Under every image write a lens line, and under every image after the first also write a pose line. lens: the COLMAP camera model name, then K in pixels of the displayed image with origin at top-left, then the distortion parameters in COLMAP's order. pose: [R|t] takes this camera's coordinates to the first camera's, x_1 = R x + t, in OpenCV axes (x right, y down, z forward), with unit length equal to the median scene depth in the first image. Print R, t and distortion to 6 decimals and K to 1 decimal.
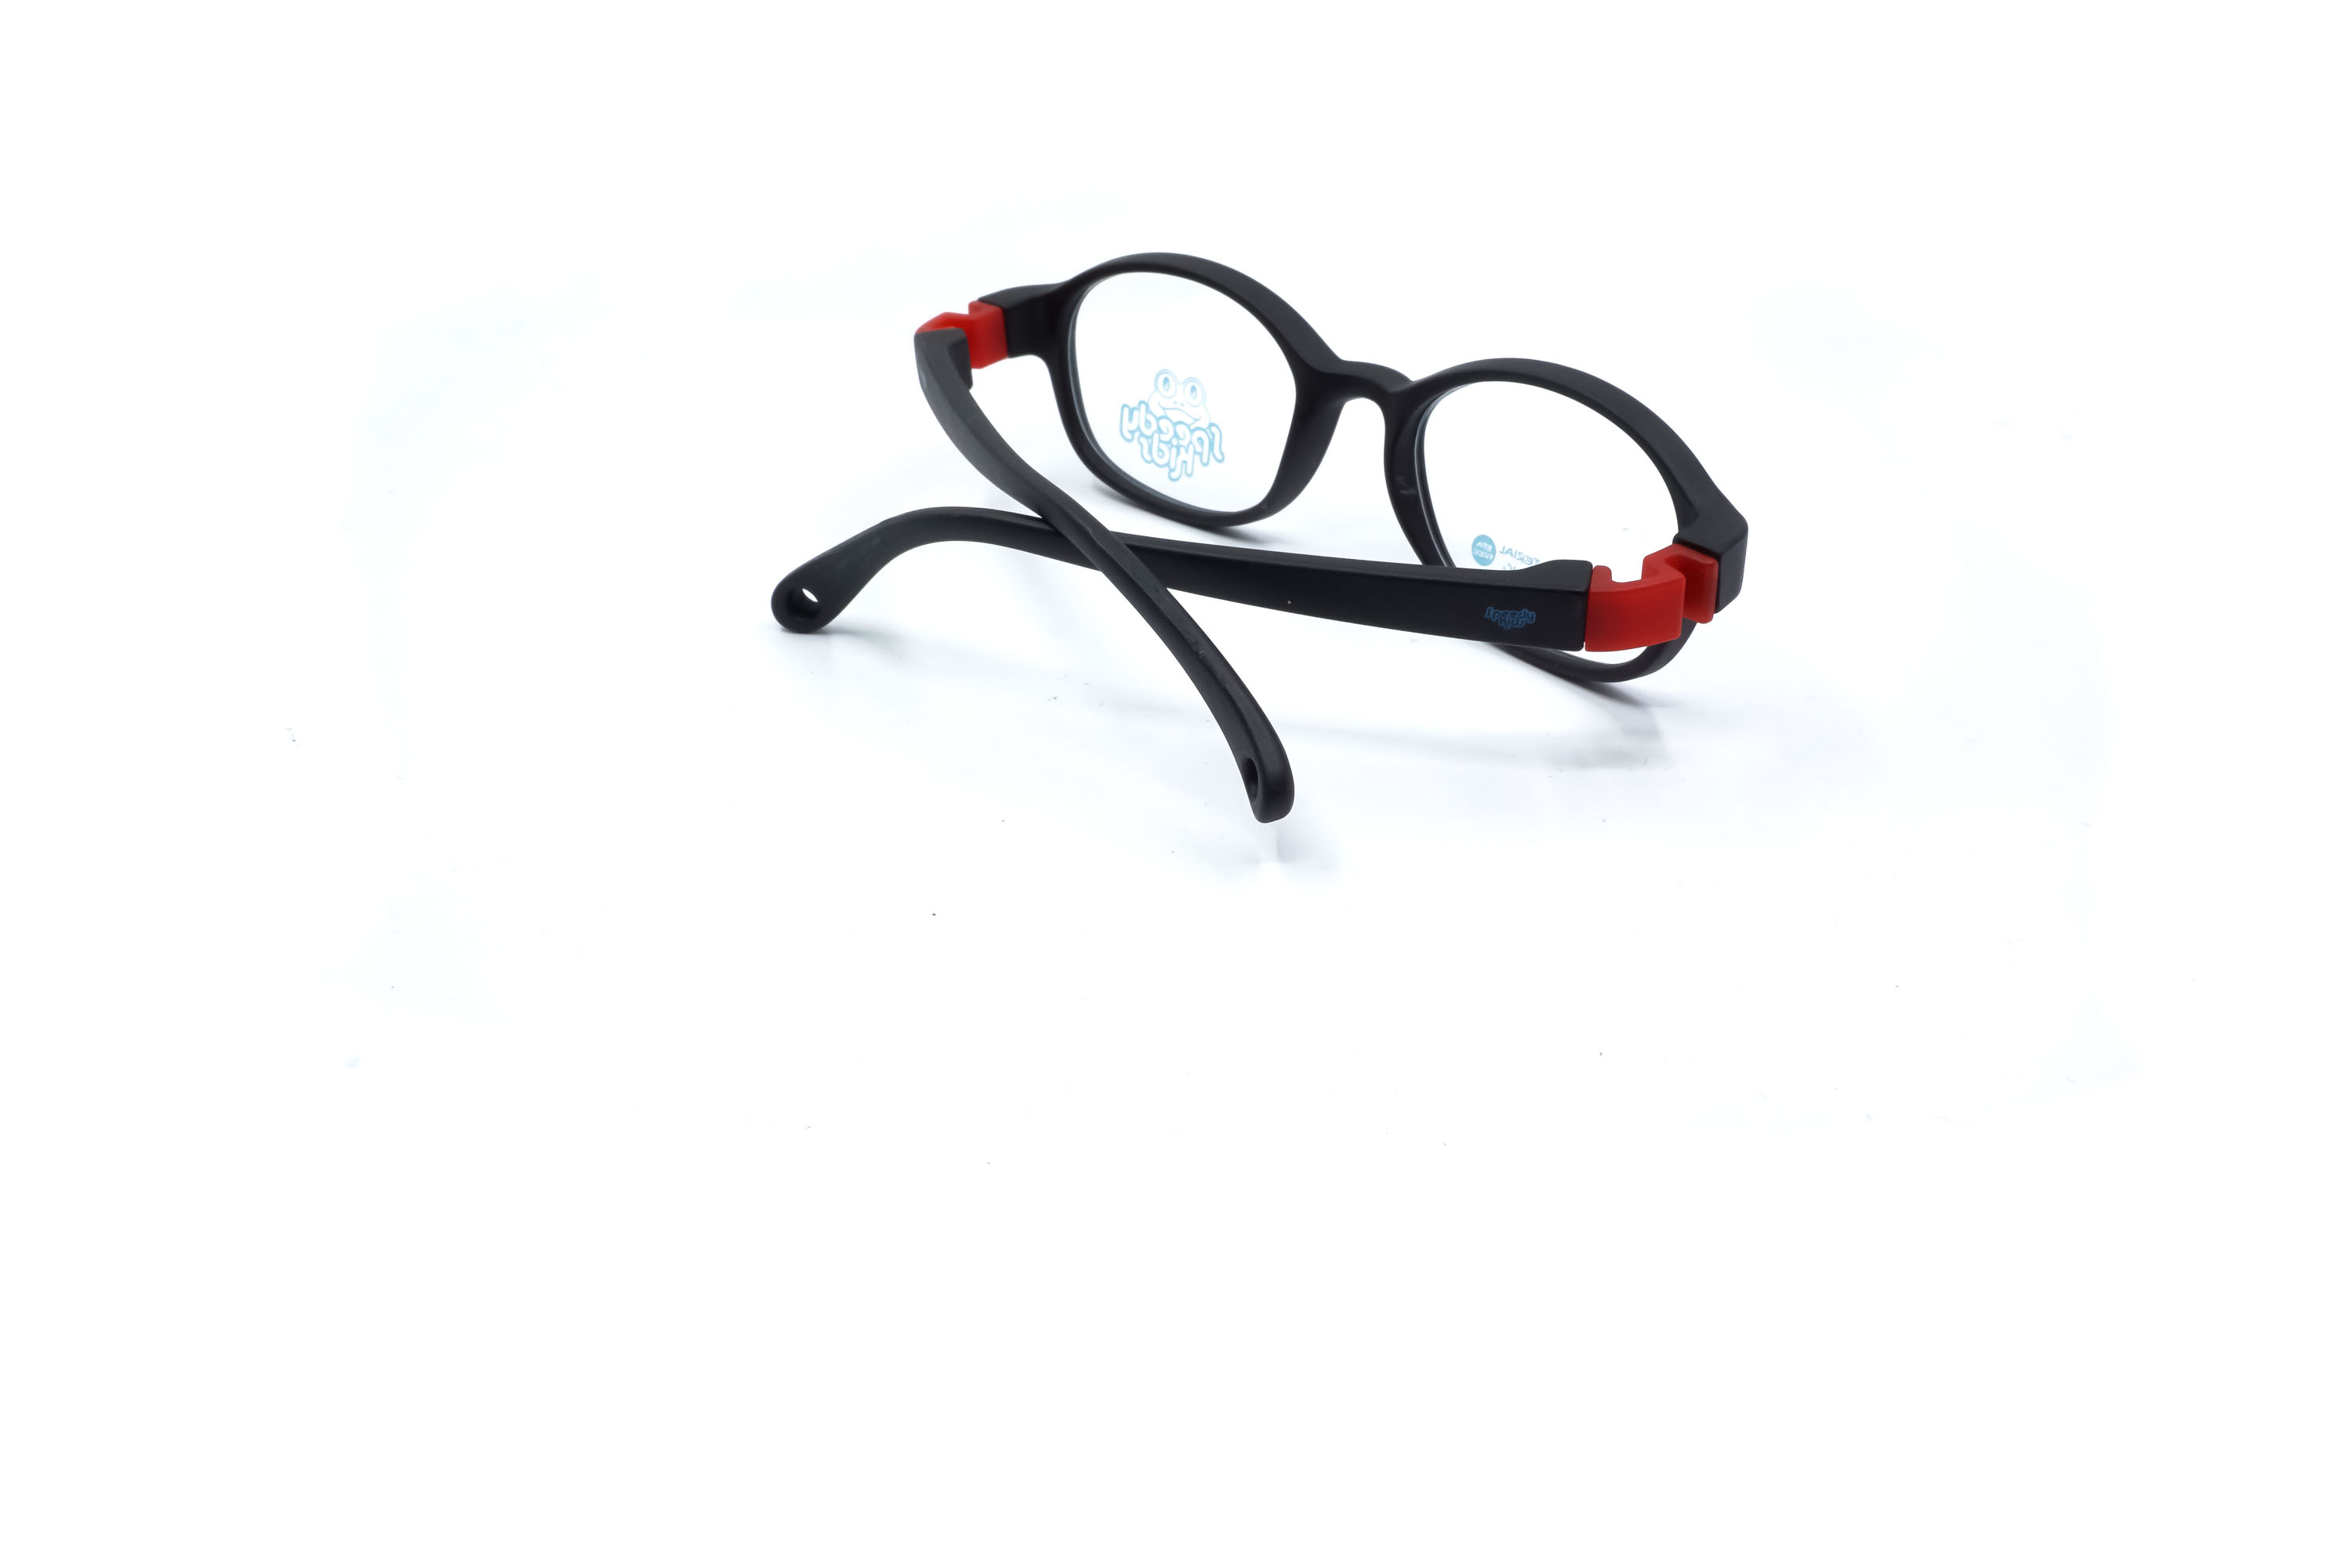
lens RADIAL K [[2417.4, 0, 1195.9], [0, 2417.4, 784.2], [0, 0, 1]] dist [0.018944, -0.005324]
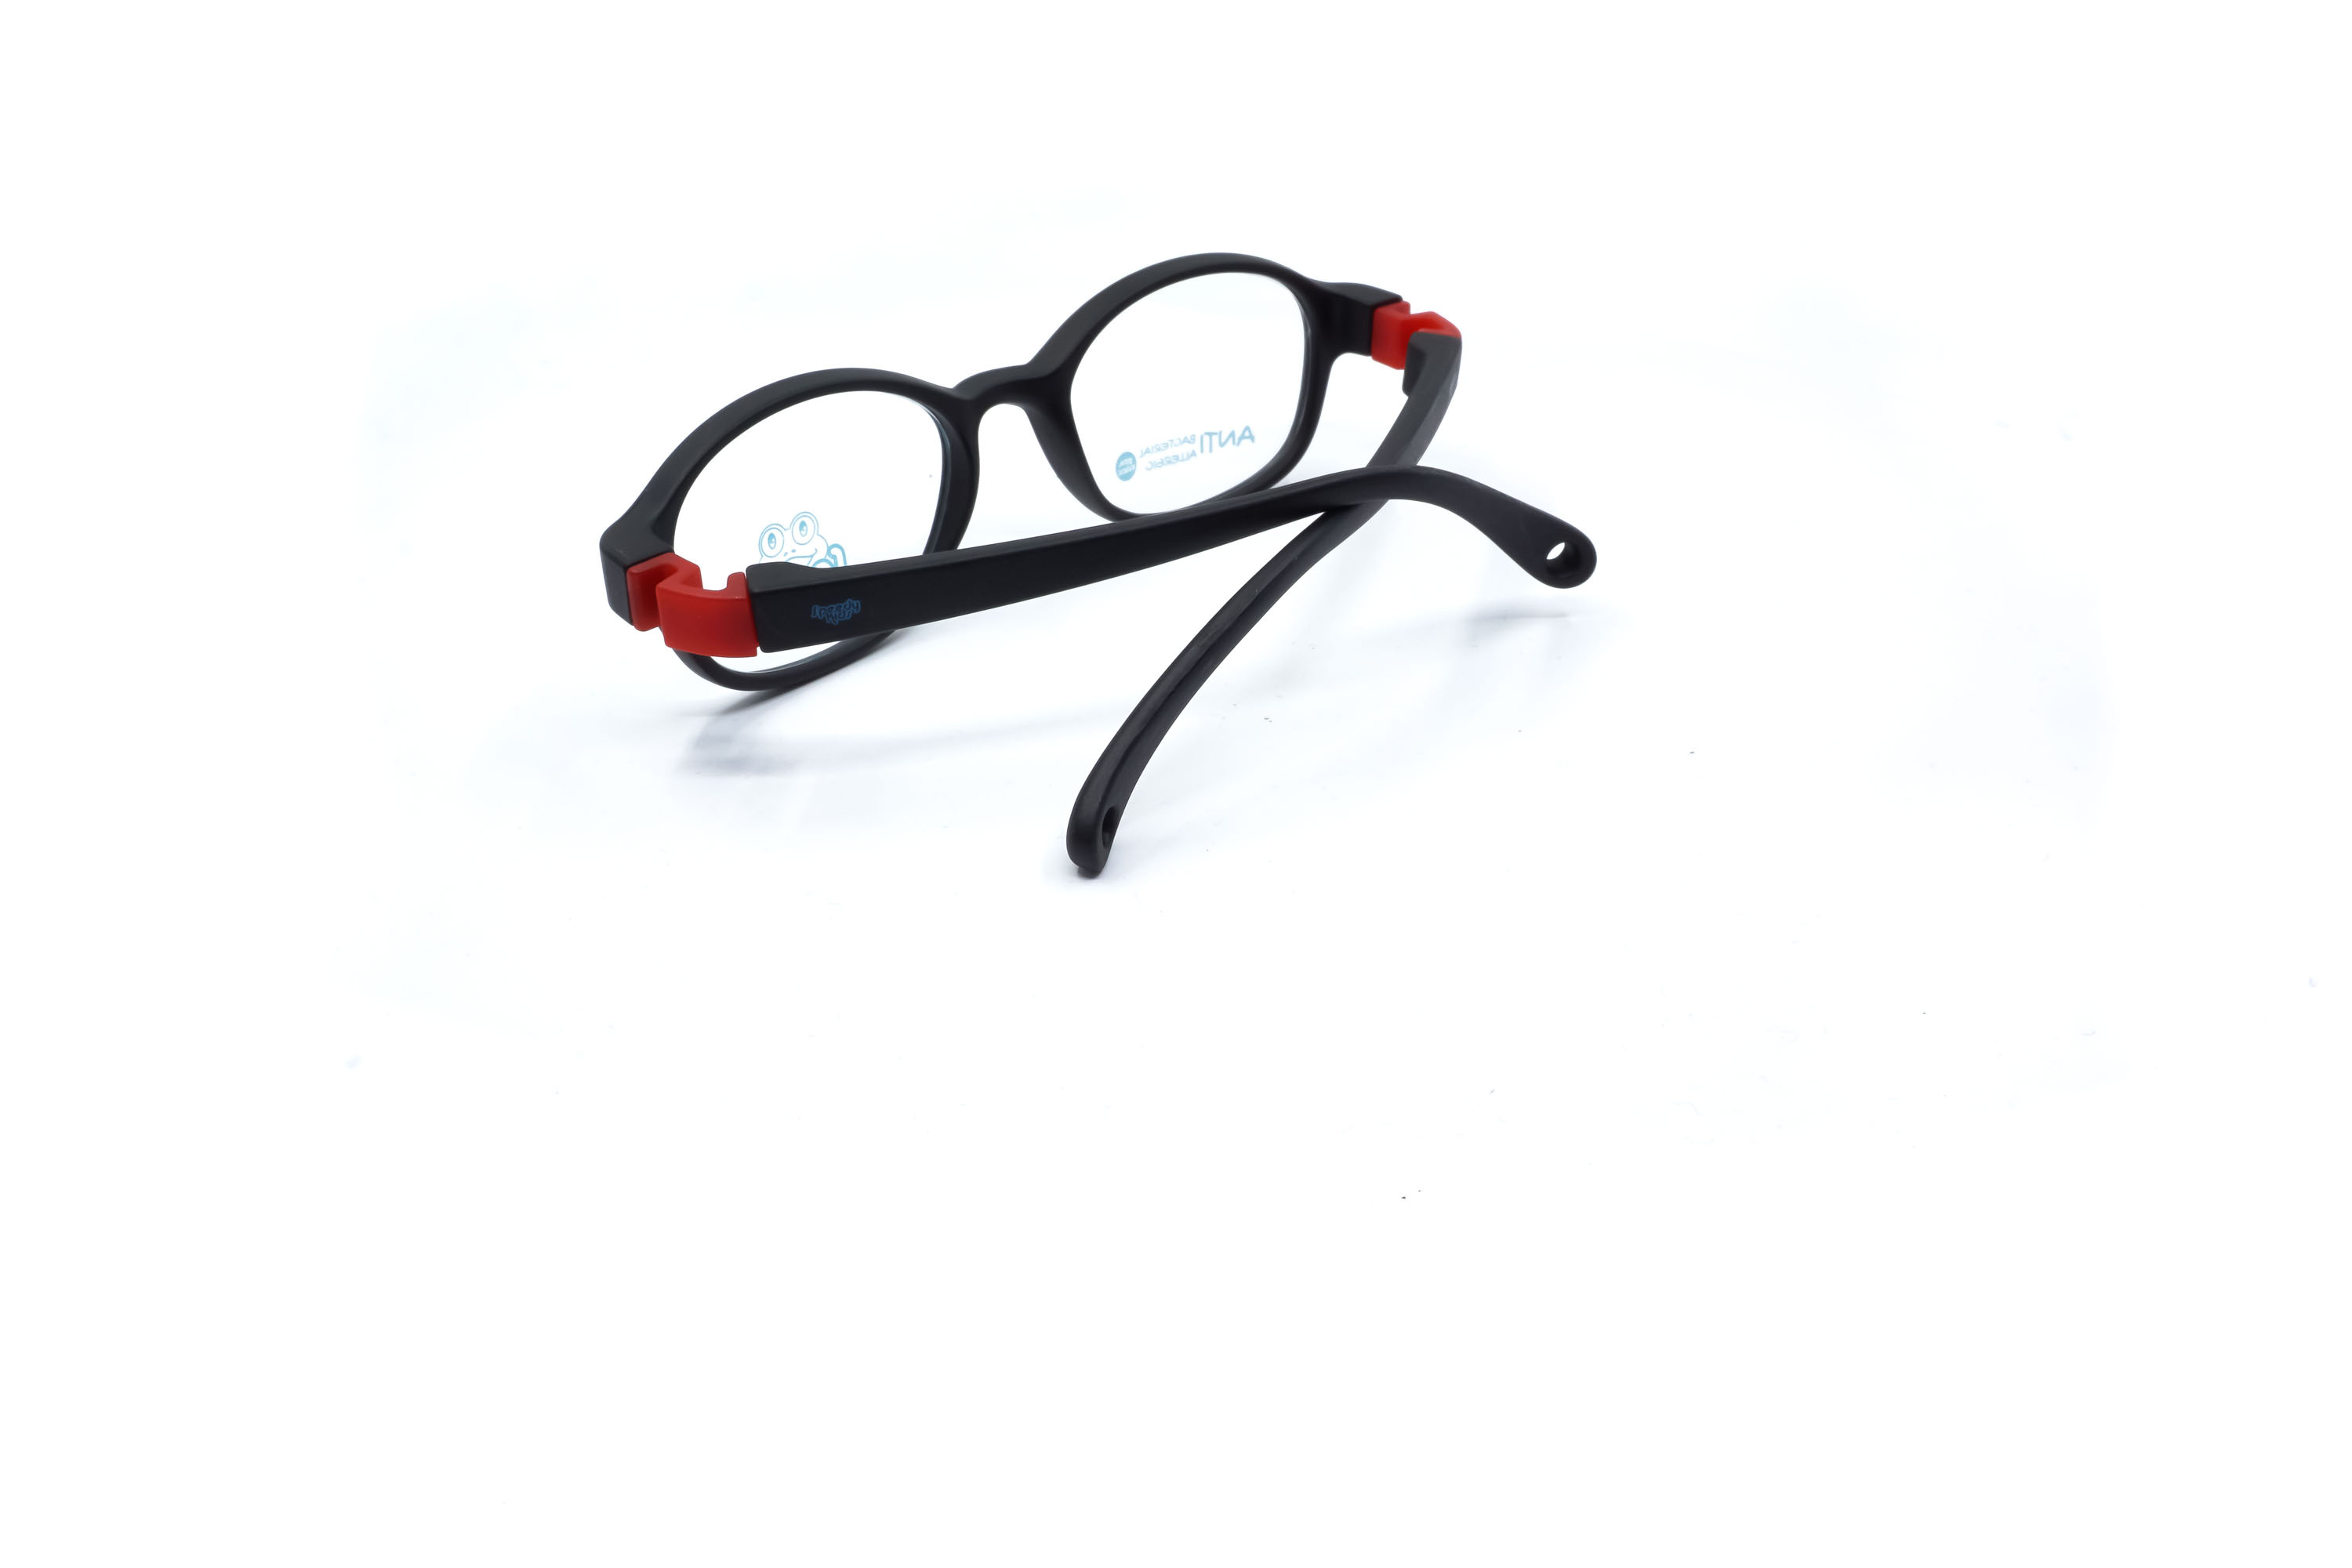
lens RADIAL K [[2417.4, 0, 1195.9], [0, 2417.4, 784.2], [0, 0, 1]] dist [0.018944, -0.005324]
pose [[-0.000486, -0.480987, 0.876727, -0.825012], [0.505903, 0.756138, 0.415111, -0.387061], [-0.862590, 0.443741, 0.242966, 0.702451]]
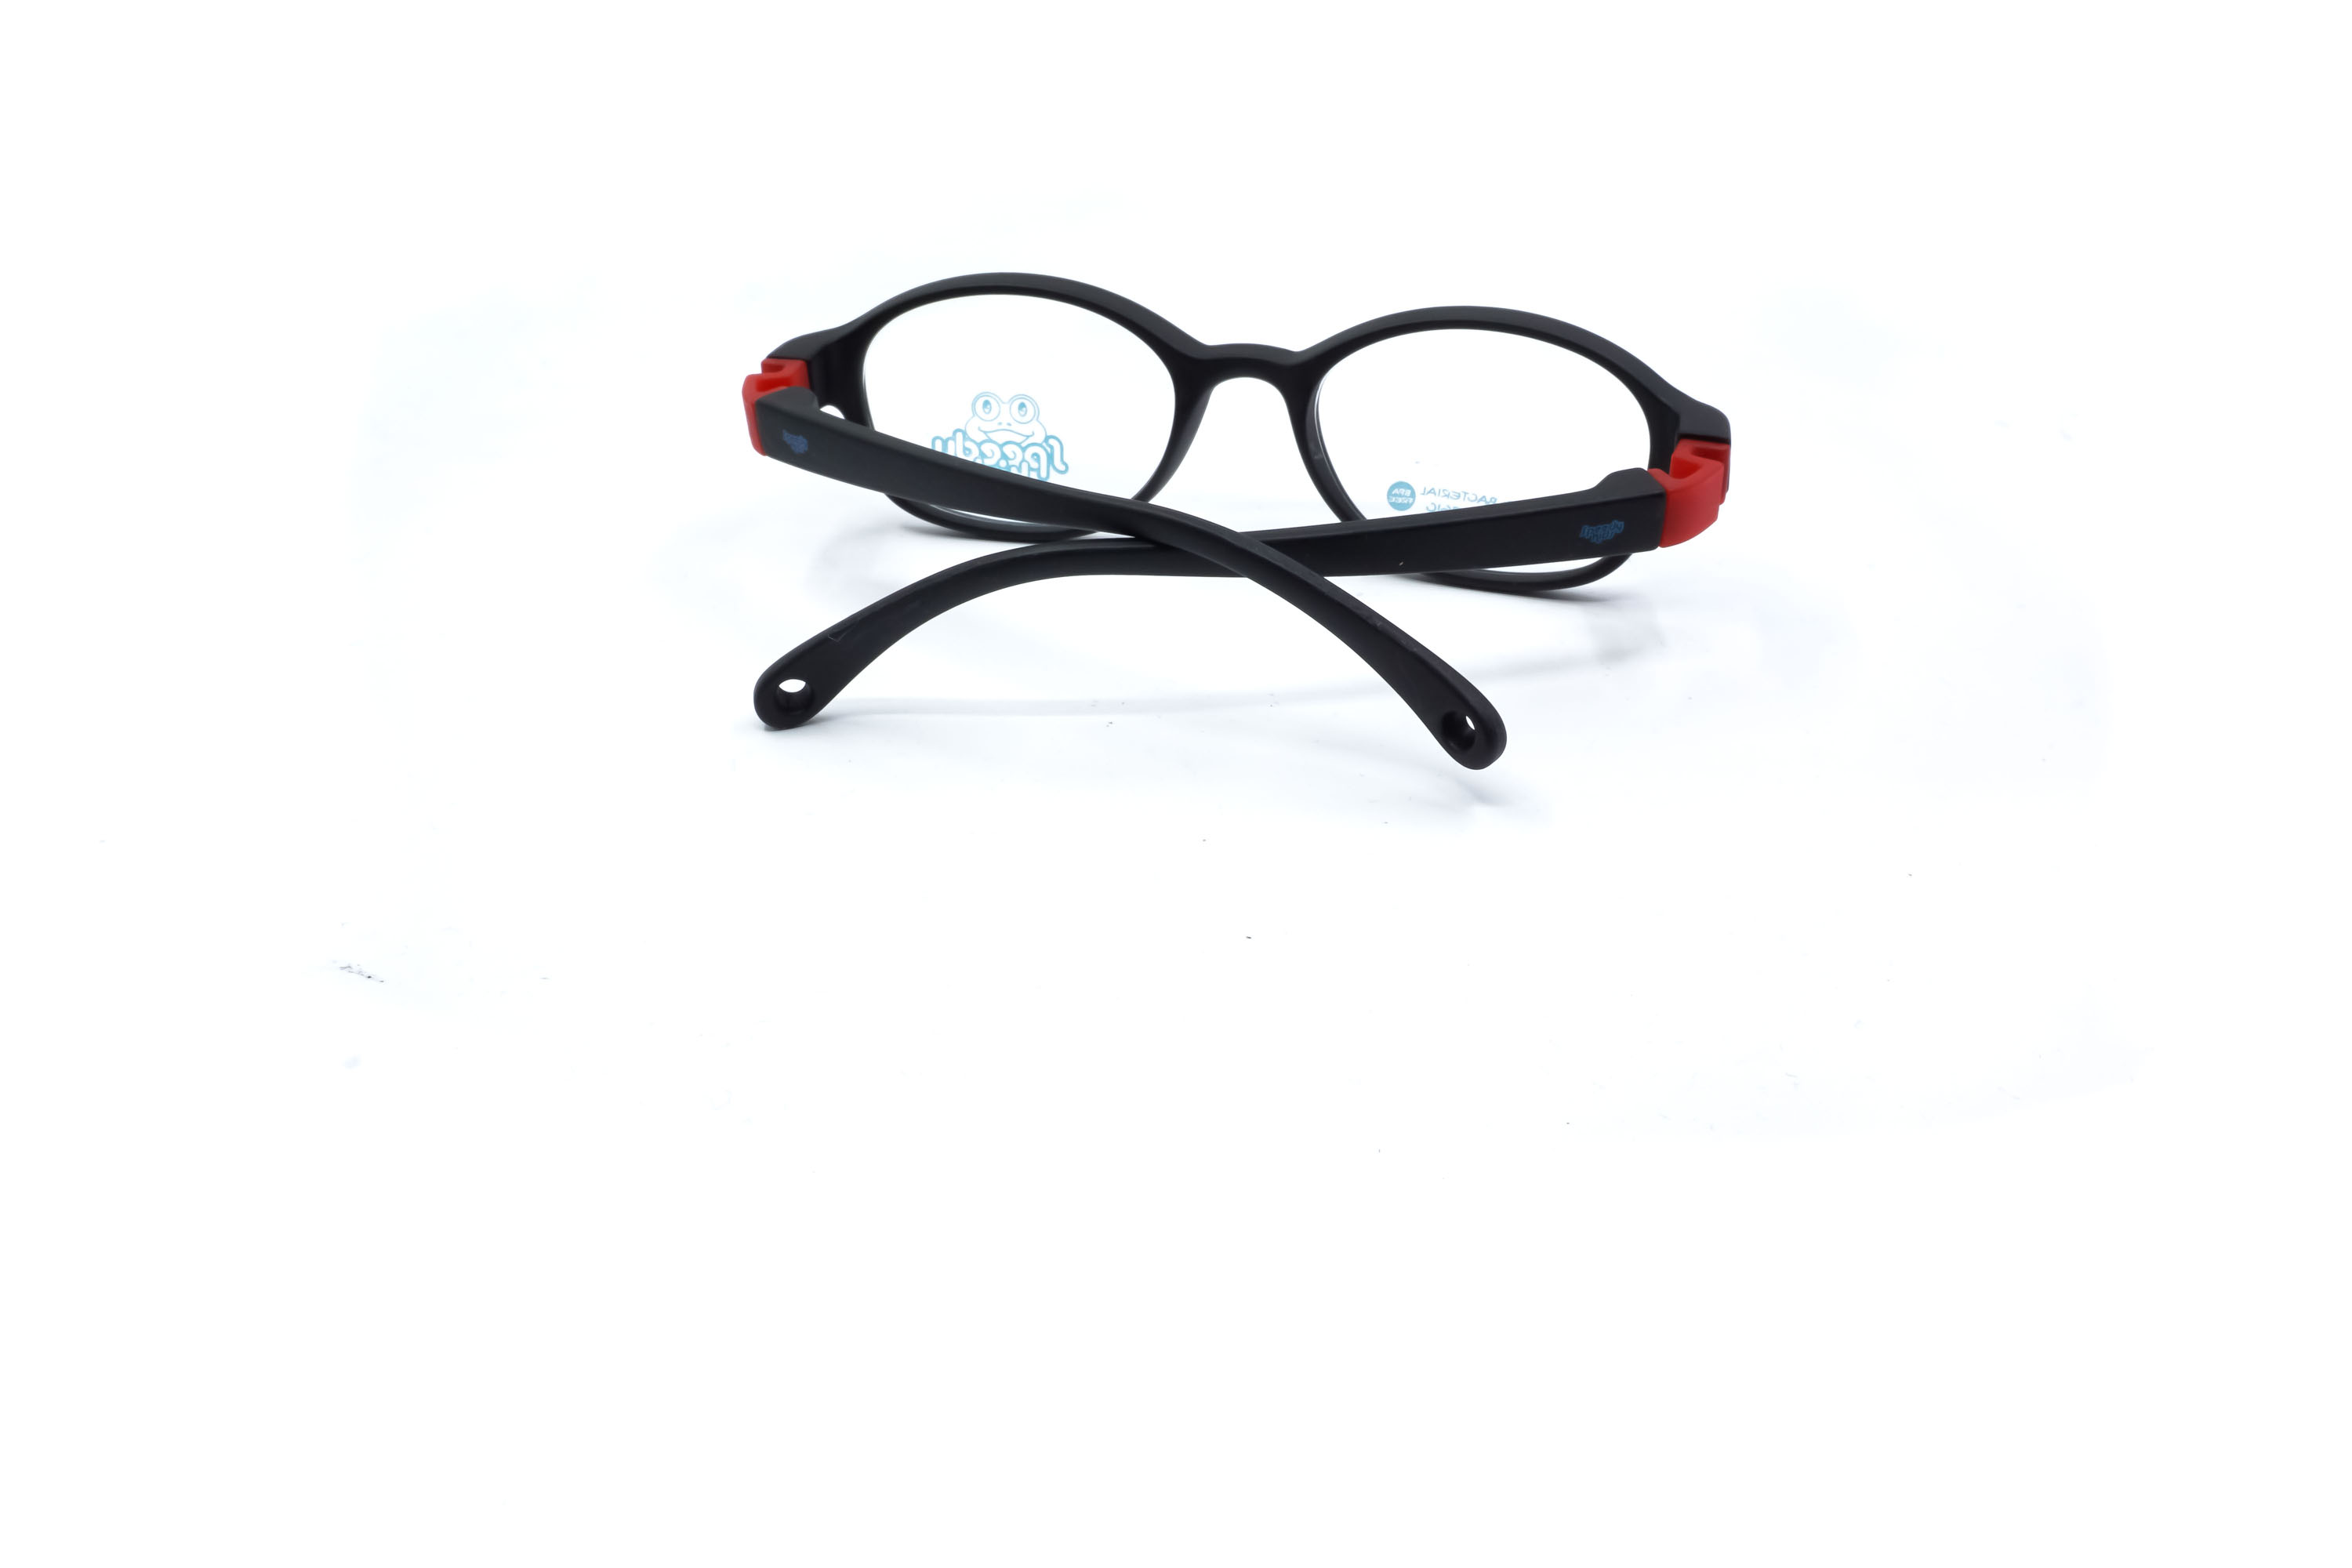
lens RADIAL K [[2417.4, 0, 1195.9], [0, 2417.4, 784.2], [0, 0, 1]] dist [0.018944, -0.005324]
pose [[0.866574, -0.245445, 0.434518, -0.407018], [0.248457, 0.967305, 0.050892, -0.046579], [-0.432803, 0.063858, 0.899224, 0.090517]]
